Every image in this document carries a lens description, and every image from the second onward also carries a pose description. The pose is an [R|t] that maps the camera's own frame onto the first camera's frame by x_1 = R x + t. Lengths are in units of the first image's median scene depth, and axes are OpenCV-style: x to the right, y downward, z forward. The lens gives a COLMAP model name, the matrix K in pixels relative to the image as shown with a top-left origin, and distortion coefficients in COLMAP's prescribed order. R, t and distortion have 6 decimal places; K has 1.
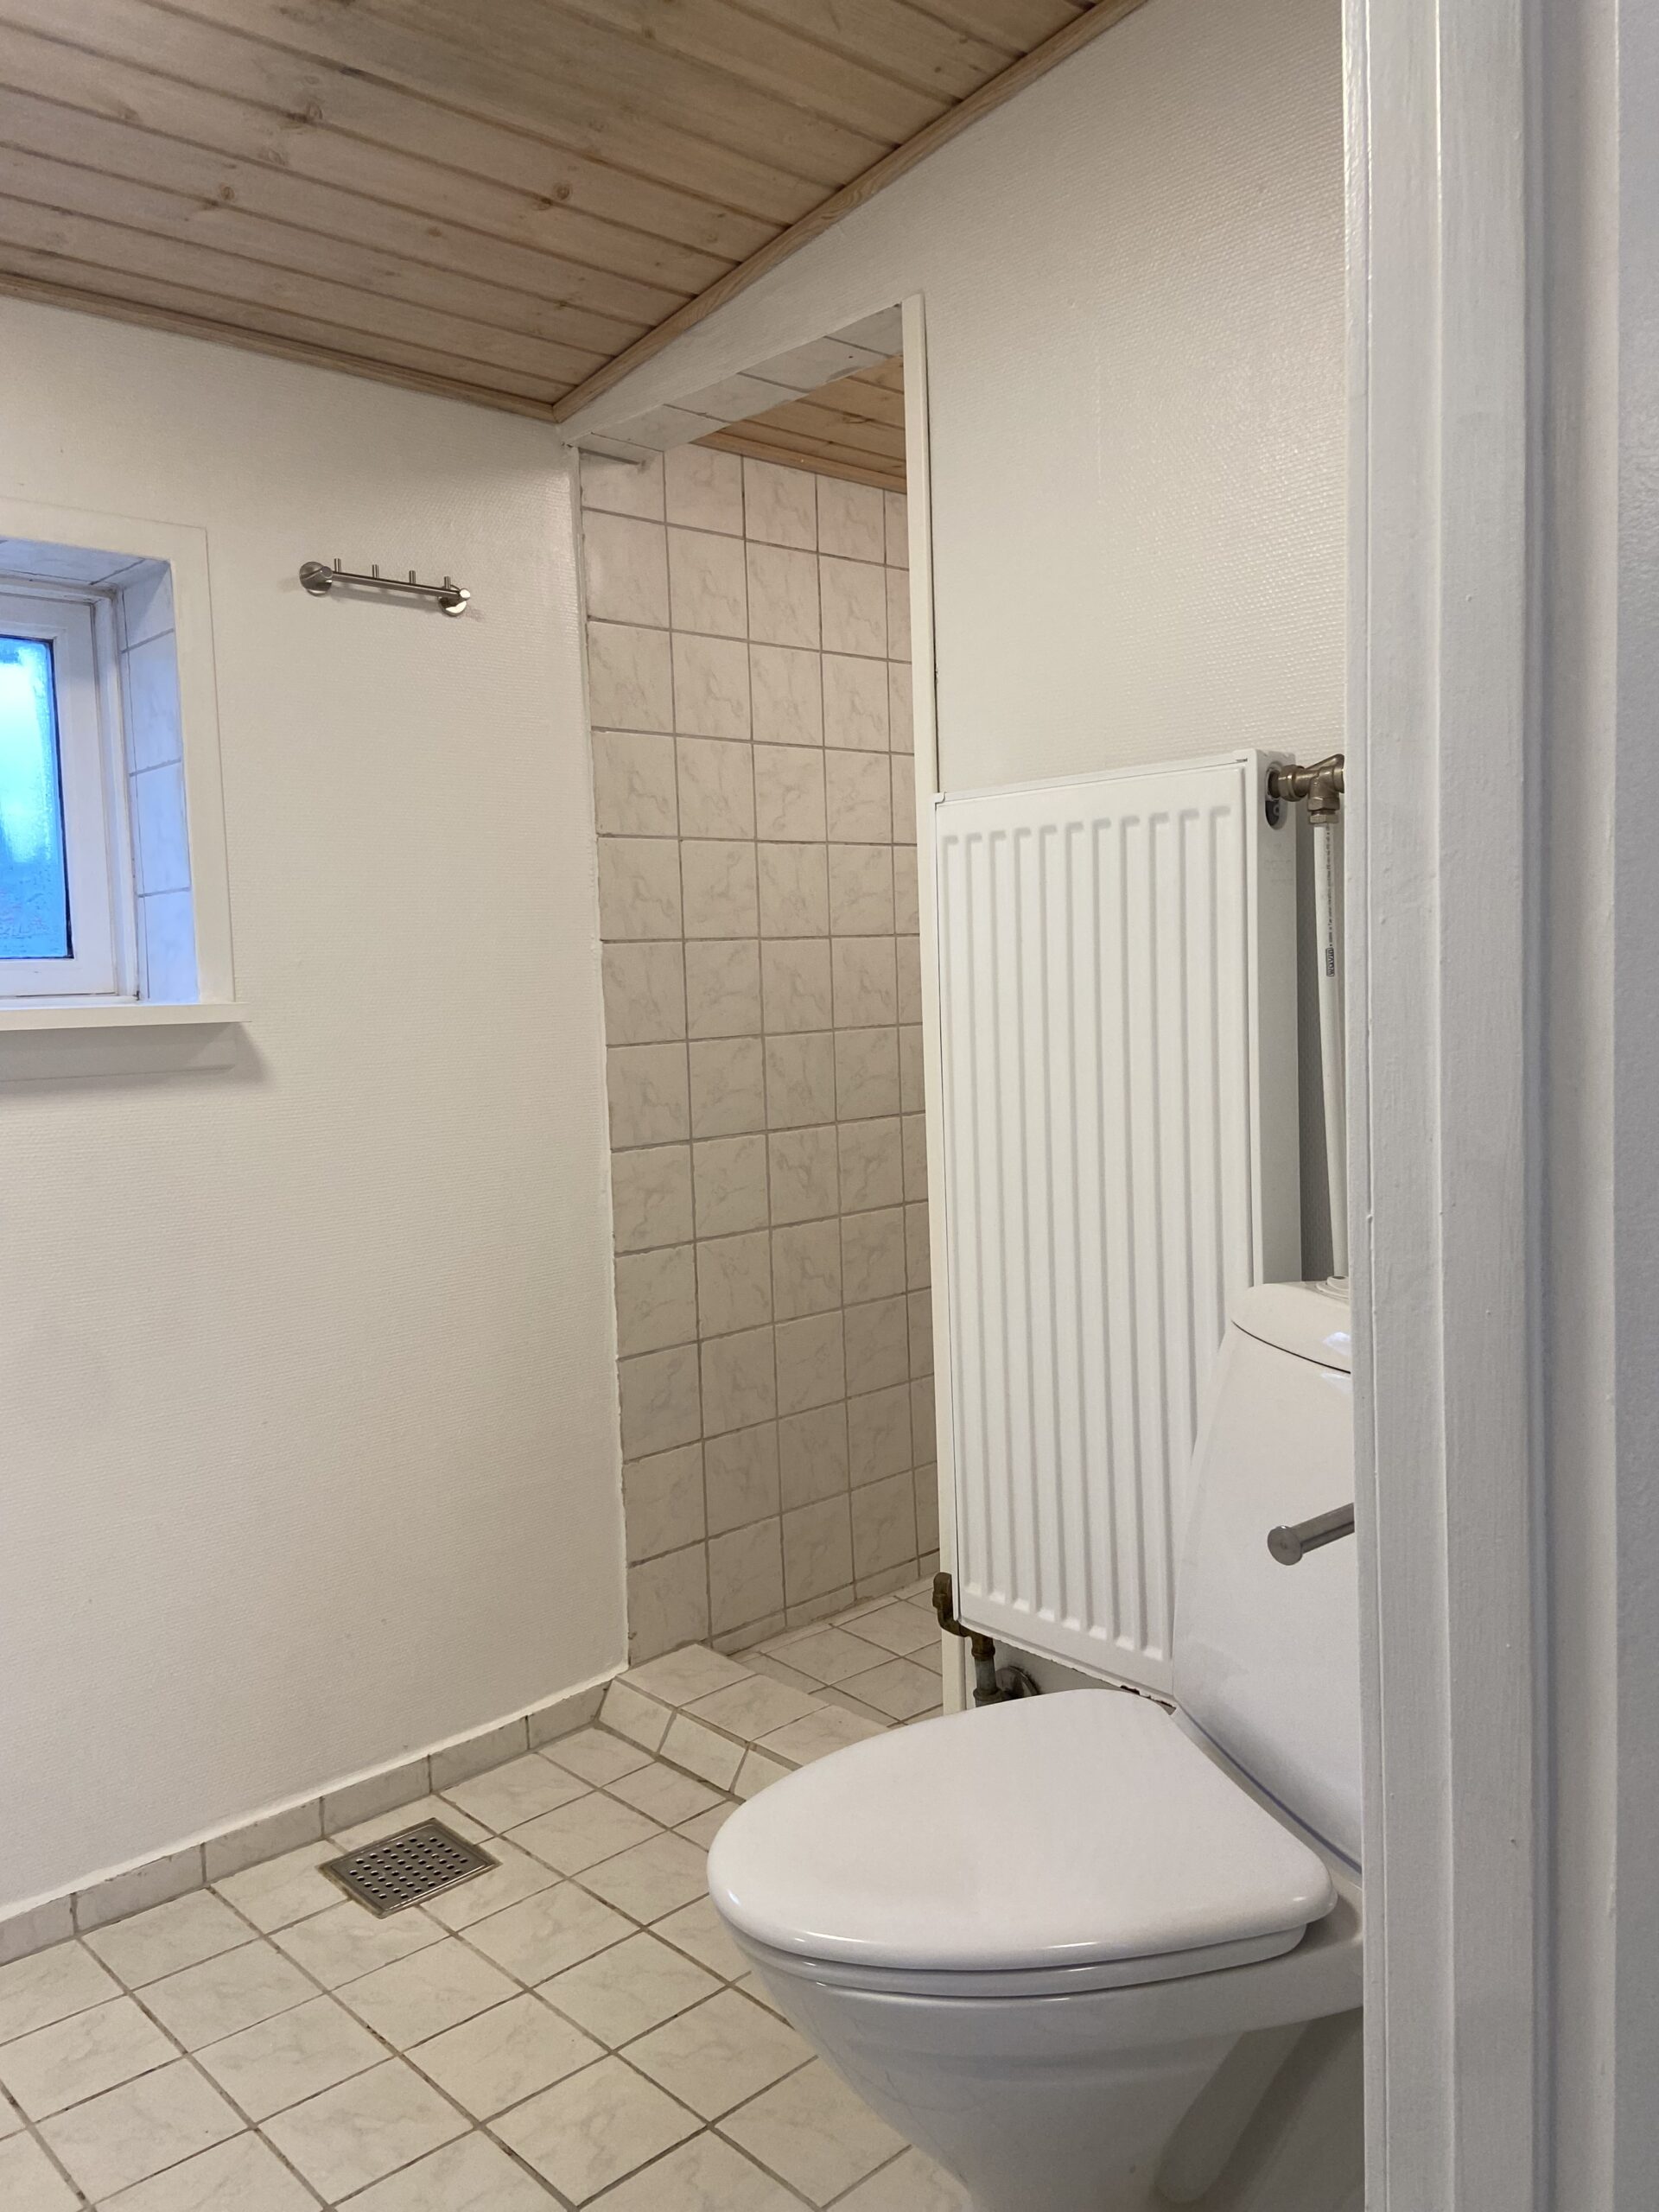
lens RADIAL K [[1673.8, 0, 823.8], [0, 1673.8, 1084.5], [0, 0, 1]] dist [0.128729, -0.148798]
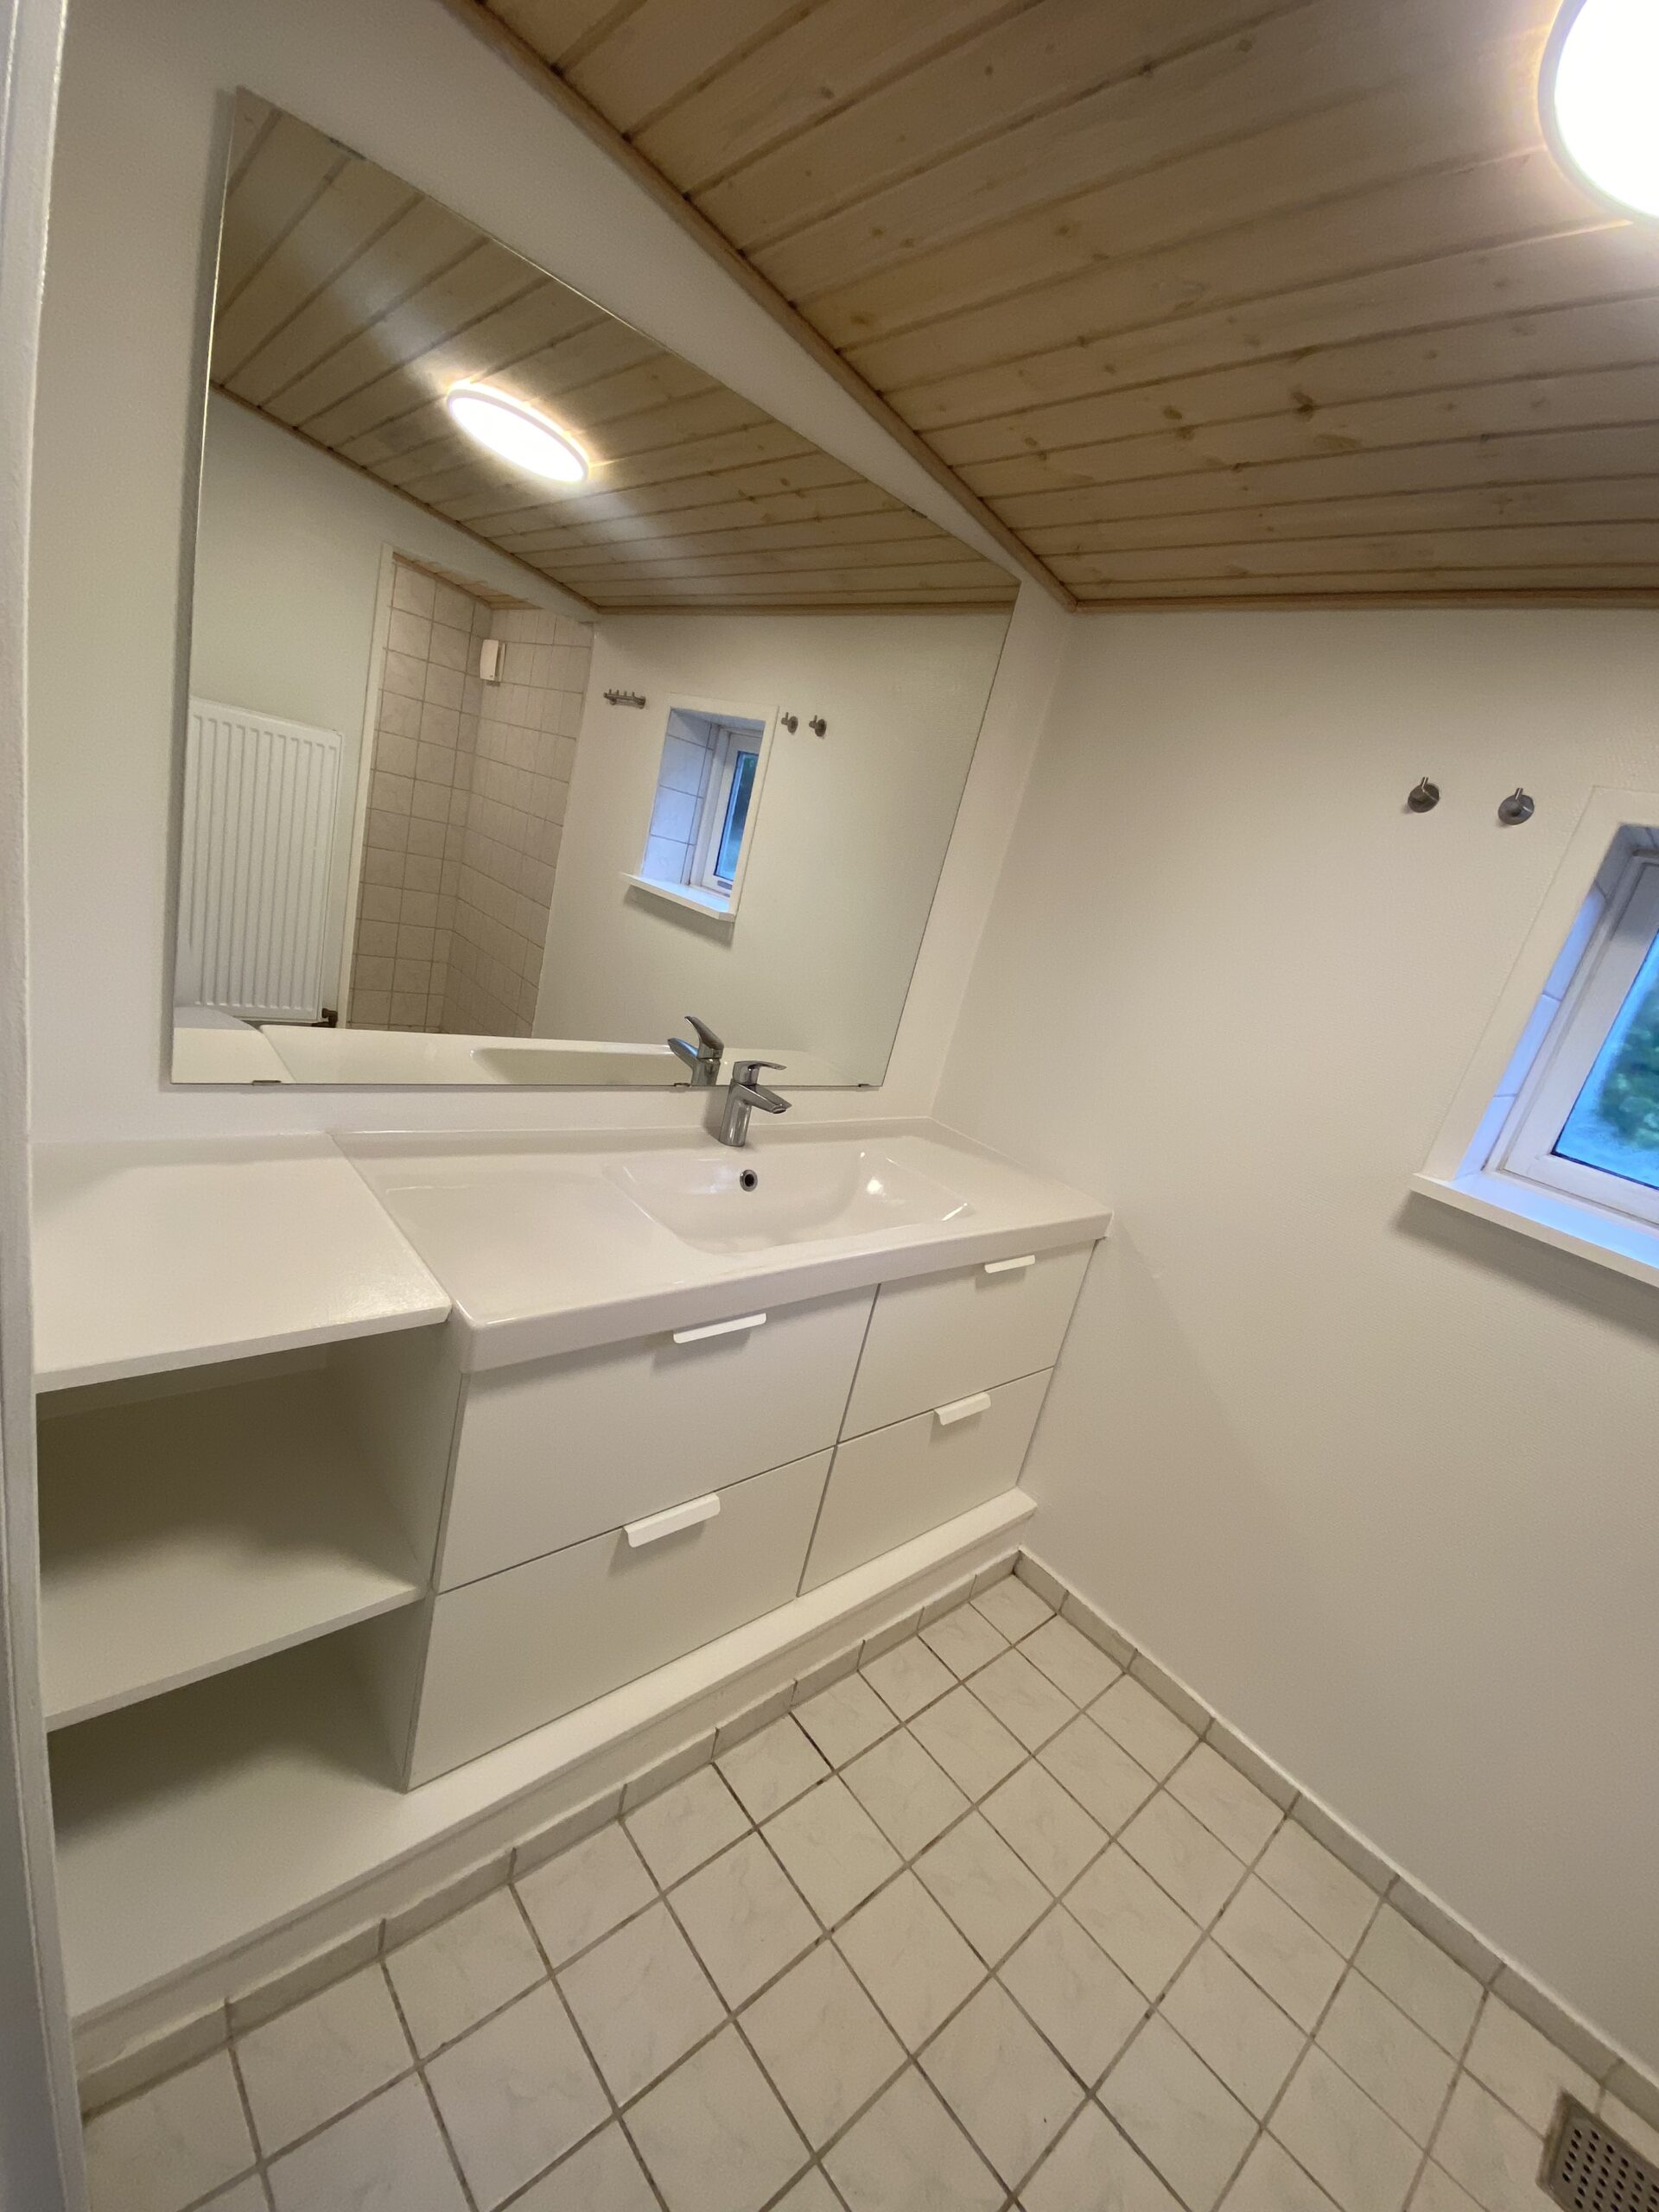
lens RADIAL K [[905.1, 0, 833.4], [0, 905.1, 1110.7], [0, 0, 1]] dist [0.019483, -0.017388]
pose [[-0.018474, 0.305441, -0.952032, 0.055594], [-0.313580, 0.902380, 0.295597, -0.125087], [0.949382, 0.303999, 0.079109, 0.334471]]
